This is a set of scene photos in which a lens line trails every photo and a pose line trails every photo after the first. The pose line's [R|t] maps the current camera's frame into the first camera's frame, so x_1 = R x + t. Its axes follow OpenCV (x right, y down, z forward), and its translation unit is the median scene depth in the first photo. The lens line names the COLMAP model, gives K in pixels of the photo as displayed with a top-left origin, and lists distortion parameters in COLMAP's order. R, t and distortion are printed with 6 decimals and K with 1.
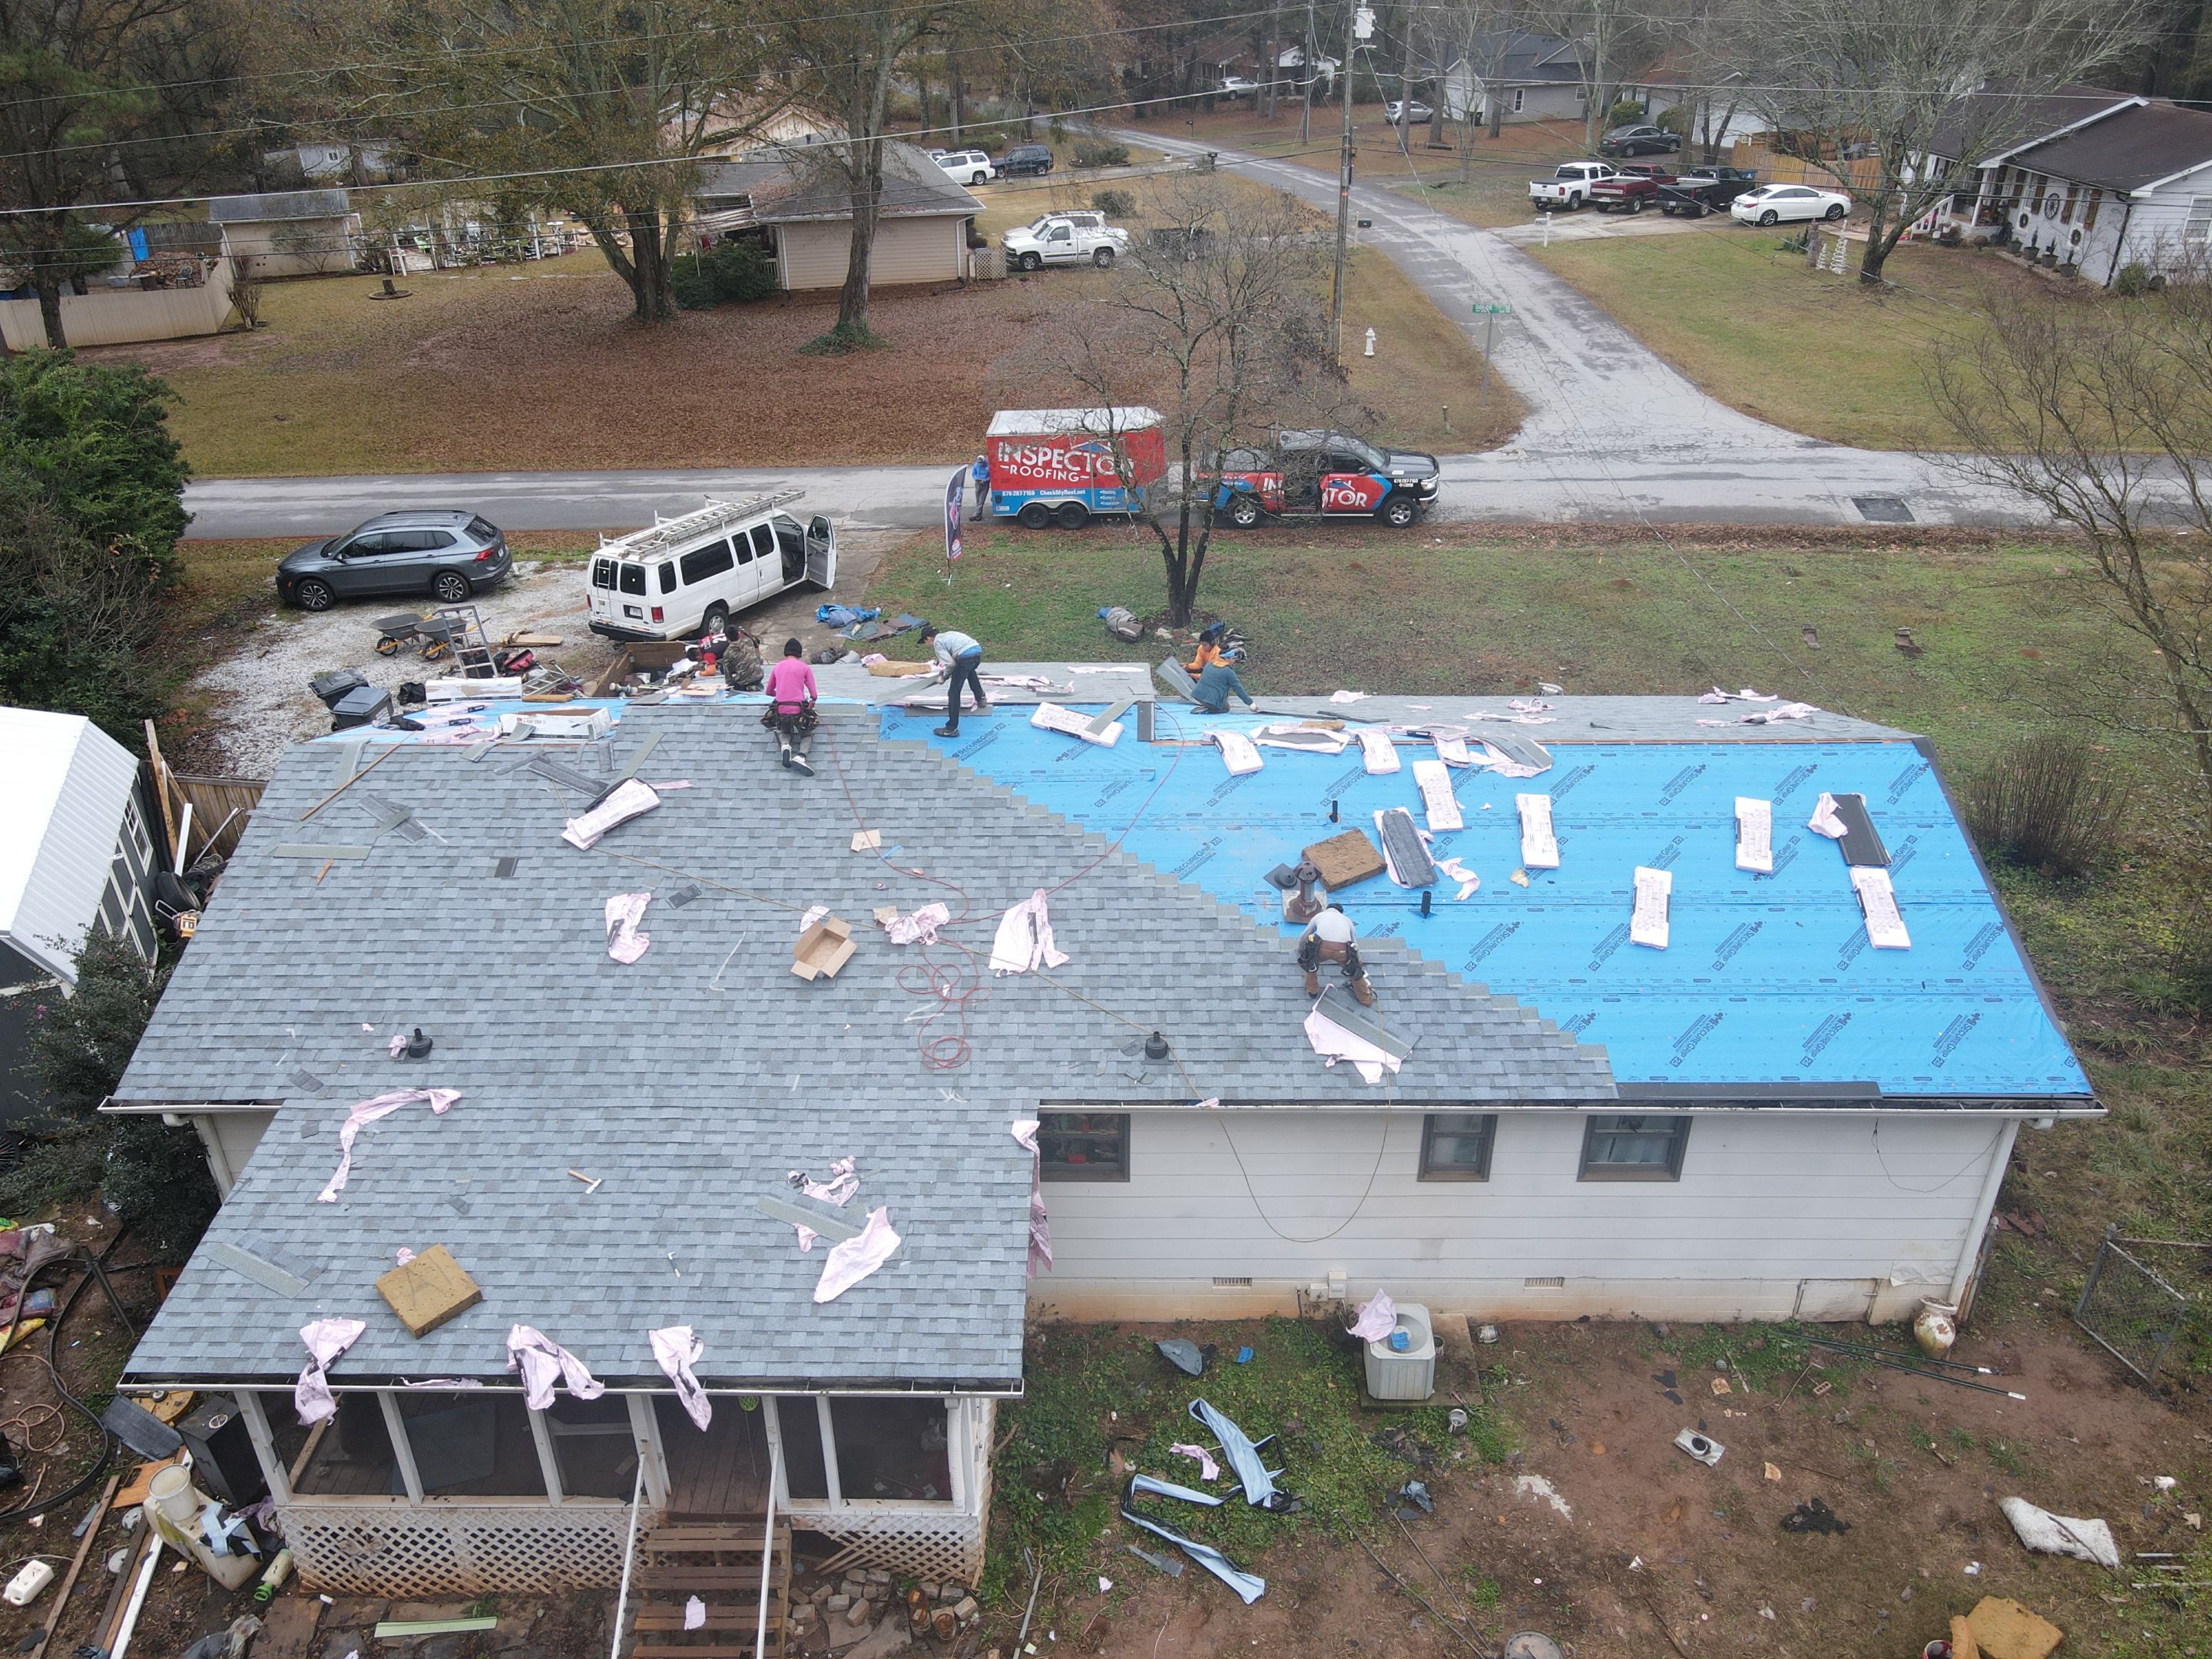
lens RADIAL K [[1622.9, 0, 1109.6], [0, 1622.9, 827.8], [0, 0, 1]] dist [0.001214, 0.027414]
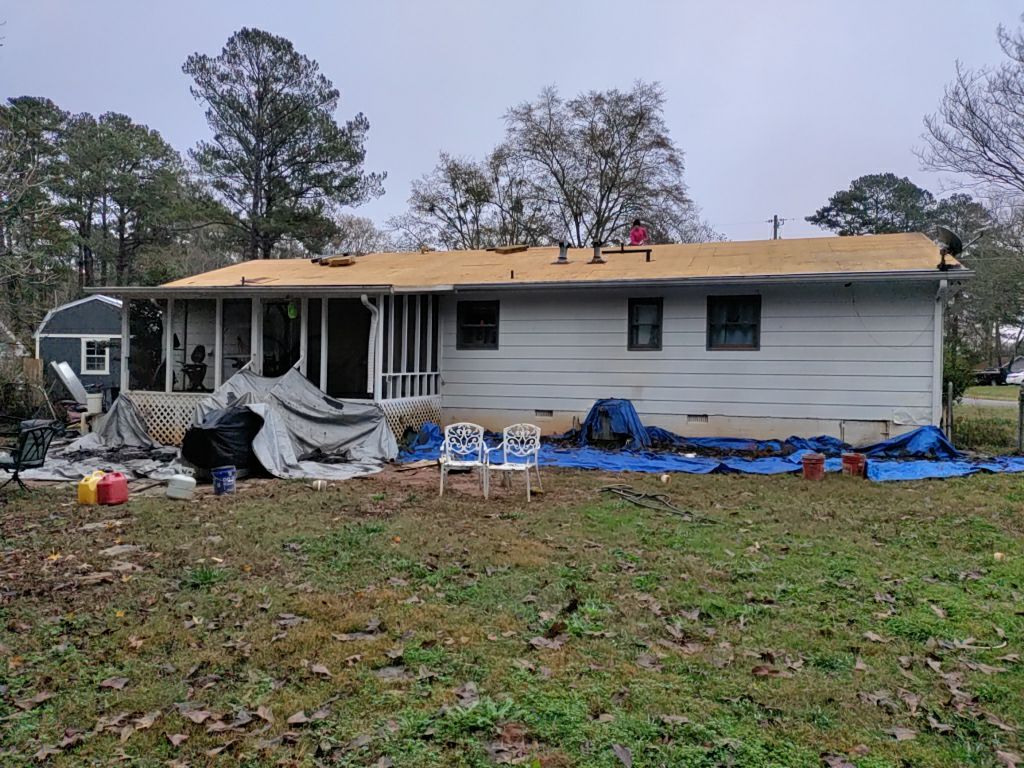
lens RADIAL K [[752.5, 0, 510.0], [0, 752.5, 384.3], [0, 0, 1]] dist [0.059451, -0.052780]
pose [[0.951727, 0.027926, -0.305672, 0.190325], [-0.172209, 0.872935, -0.456429, 0.402927], [0.254086, 0.487036, 0.835606, 0.093836]]
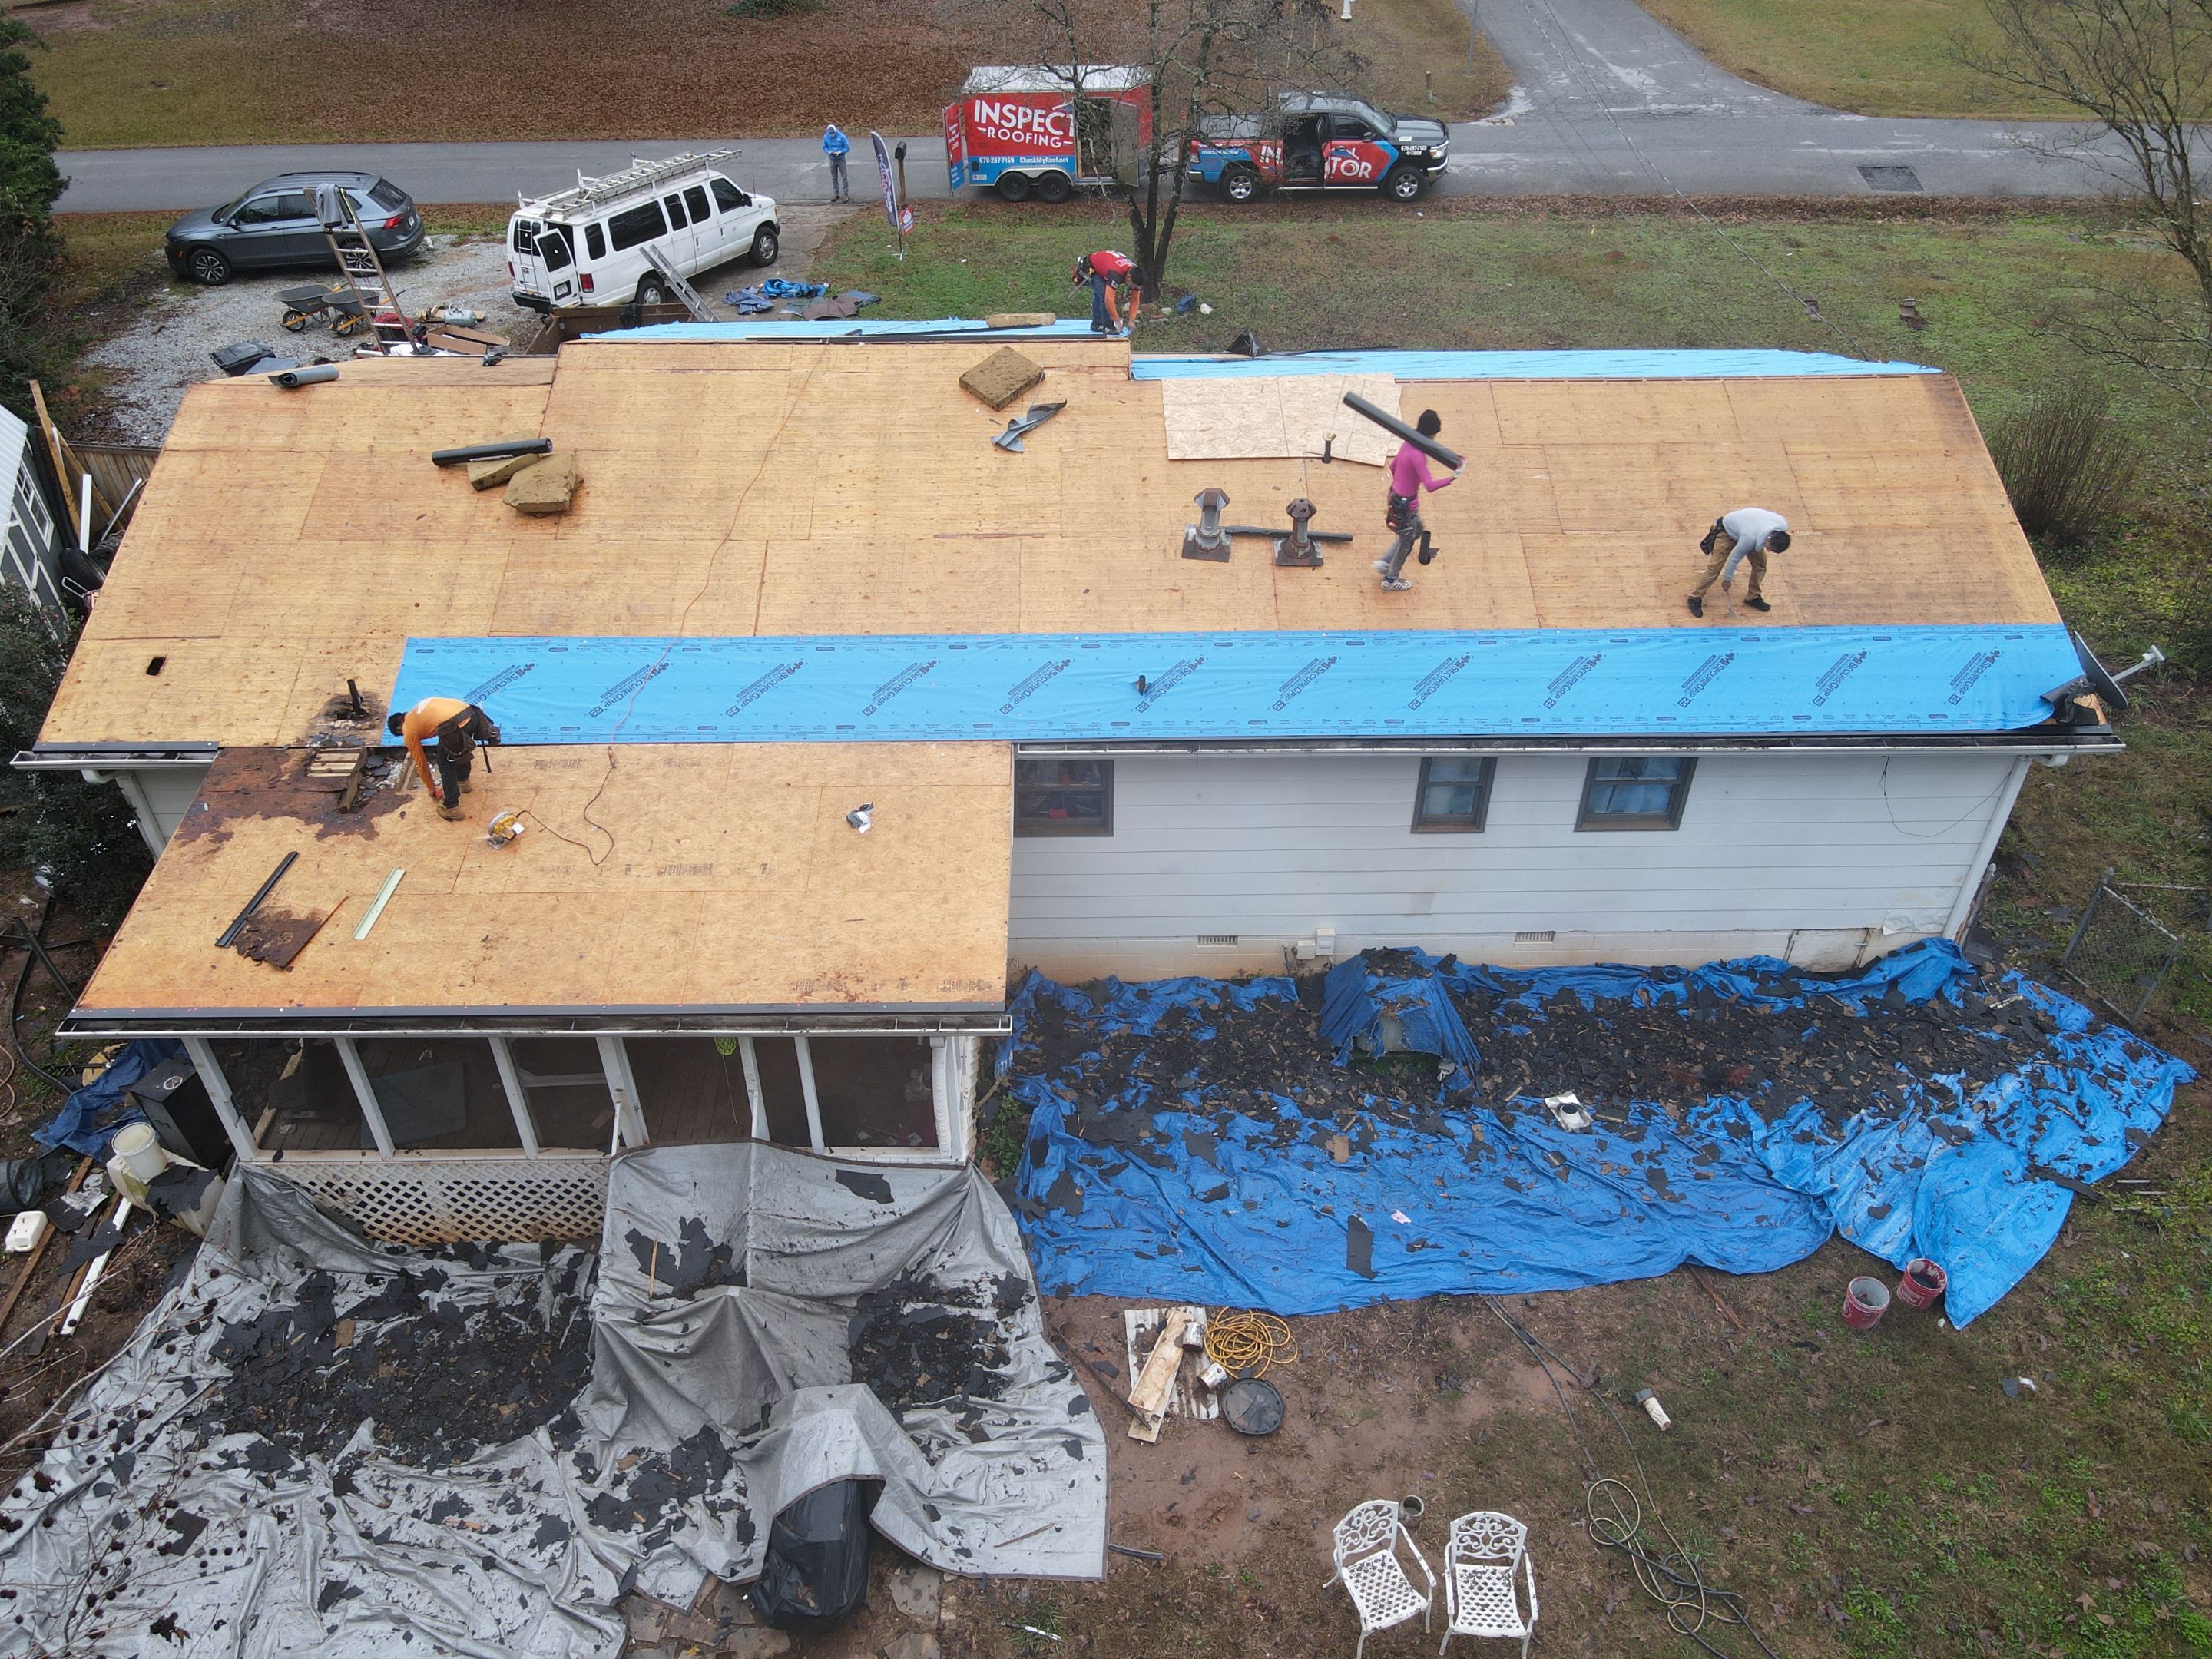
lens RADIAL K [[1622.9, 0, 1110.1], [0, 1622.9, 824.2], [0, 0, 1]] dist [0.001214, 0.027414]
pose [[0.999579, -0.010232, 0.027159, -0.008575], [0.005922, 0.988012, 0.154260, 0.034381], [-0.028412, -0.154034, 0.987657, 0.028021]]
